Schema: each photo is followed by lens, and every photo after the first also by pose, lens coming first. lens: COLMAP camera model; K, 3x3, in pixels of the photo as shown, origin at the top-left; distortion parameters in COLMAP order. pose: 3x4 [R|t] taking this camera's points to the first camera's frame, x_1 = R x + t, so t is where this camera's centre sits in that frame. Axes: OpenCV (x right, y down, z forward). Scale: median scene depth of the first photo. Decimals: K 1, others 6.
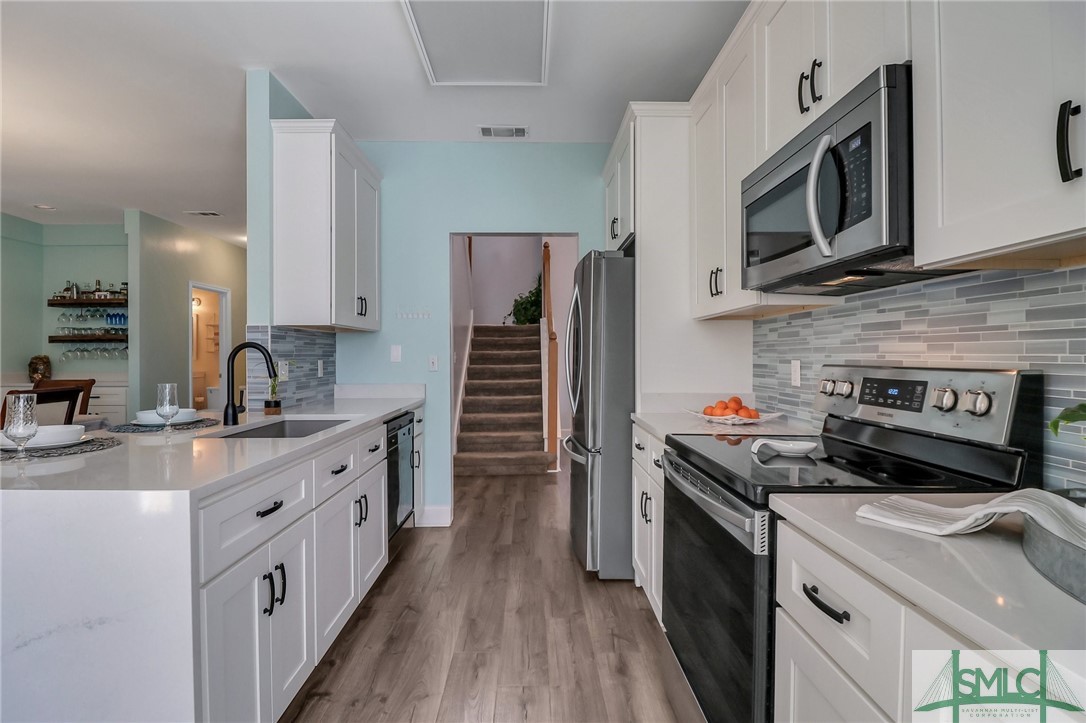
lens RADIAL K [[511.4, 0, 539.9], [0, 511.4, 334.2], [0, 0, 1]] dist [-0.000110, -0.000204]
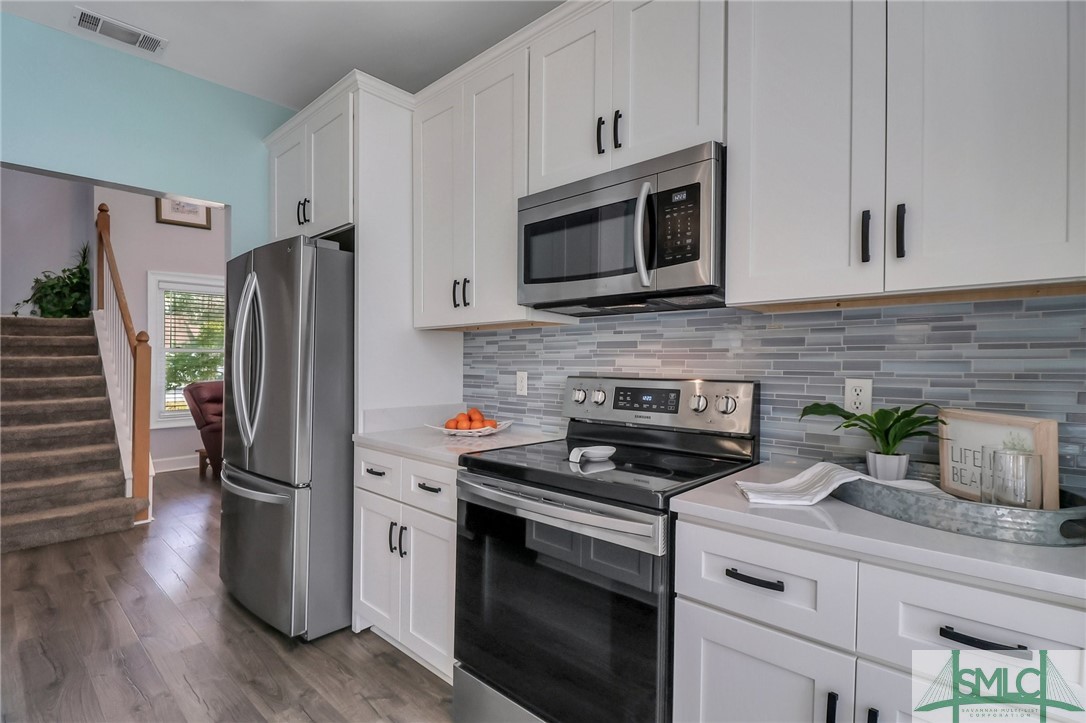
lens RADIAL K [[515.6, 0, 534.8], [0, 515.6, 349.8], [0, 0, 1]] dist [0.001927, -0.013223]
pose [[0.691021, 0.018720, 0.722592, -0.239082], [-0.033317, 0.999427, 0.005969, -0.002723], [-0.722067, -0.028199, 0.691249, 0.187774]]
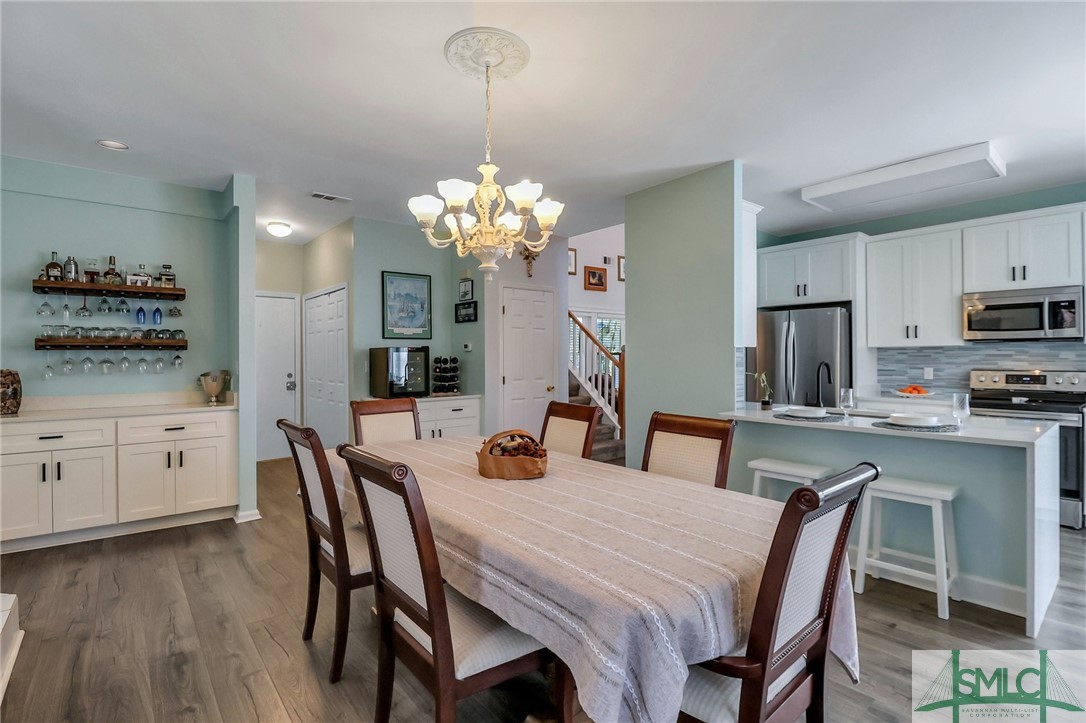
lens RADIAL K [[510.9, 0, 541.8], [0, 510.9, 354.8], [0, 0, 1]] dist [0.000336, -0.013481]
pose [[0.775786, 0.001905, 0.630994, -1.926378], [-0.025276, 0.999287, 0.028060, -0.022349], [-0.630490, -0.037717, 0.775280, 0.288712]]
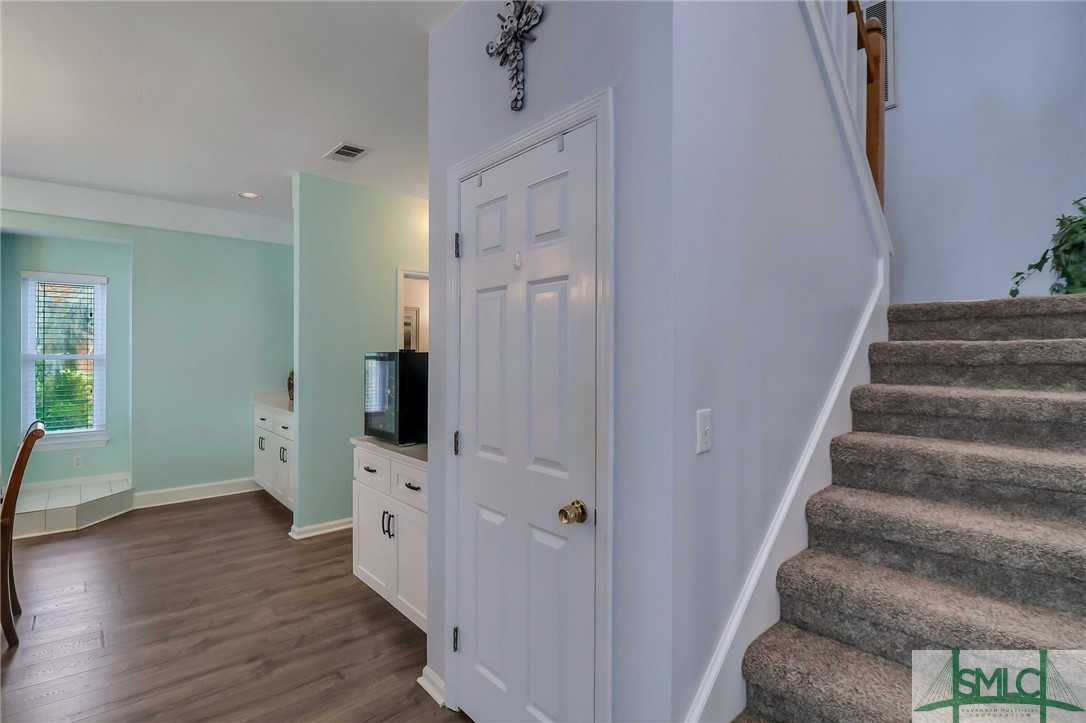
lens RADIAL K [[515.8, 0, 539.5], [0, 515.8, 357.3], [0, 0, 1]] dist [0.000910, -0.013768]
pose [[0.646616, 0.009888, -0.762751, -0.049362], [0.029876, 0.998821, 0.038275, -0.005081], [0.762230, -0.047537, 0.645558, 1.630008]]
